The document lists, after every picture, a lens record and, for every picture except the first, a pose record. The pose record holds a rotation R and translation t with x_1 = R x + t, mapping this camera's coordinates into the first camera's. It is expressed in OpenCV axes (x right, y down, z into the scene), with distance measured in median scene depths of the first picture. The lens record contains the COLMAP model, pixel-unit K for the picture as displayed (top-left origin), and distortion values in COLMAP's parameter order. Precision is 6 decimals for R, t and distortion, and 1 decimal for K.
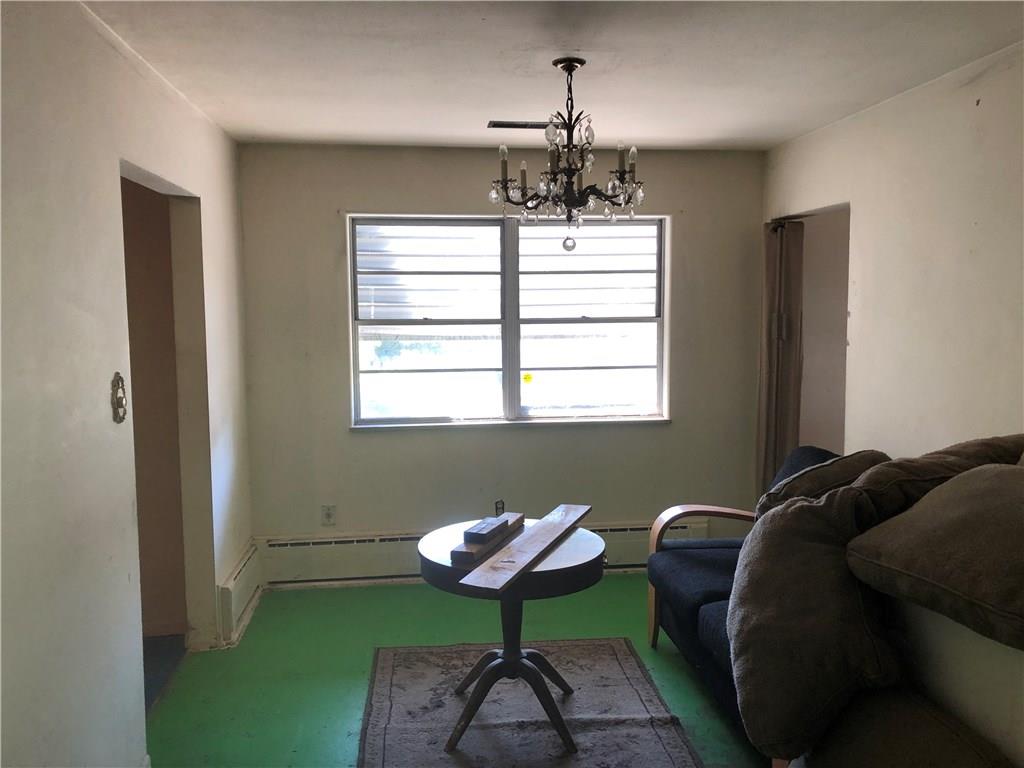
lens RADIAL K [[827.4, 0, 512.0], [0, 827.4, 384.0], [0, 0, 1]] dist [0.002852, -0.001040]
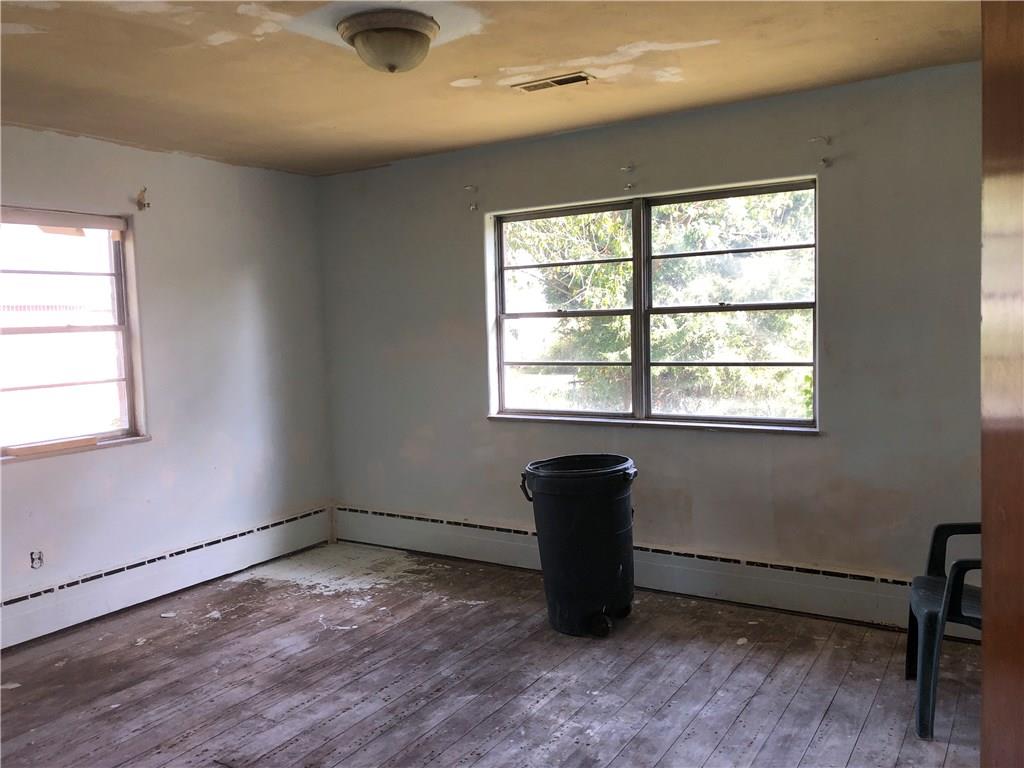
lens RADIAL K [[827.4, 0, 512.0], [0, 827.4, 384.0], [0, 0, 1]] dist [0.002852, -0.001040]
pose [[0.779226, 0.034893, -0.625771, 0.473530], [-0.022558, 0.999364, 0.027634, -0.017994], [0.626337, -0.007417, 0.779517, 0.193540]]
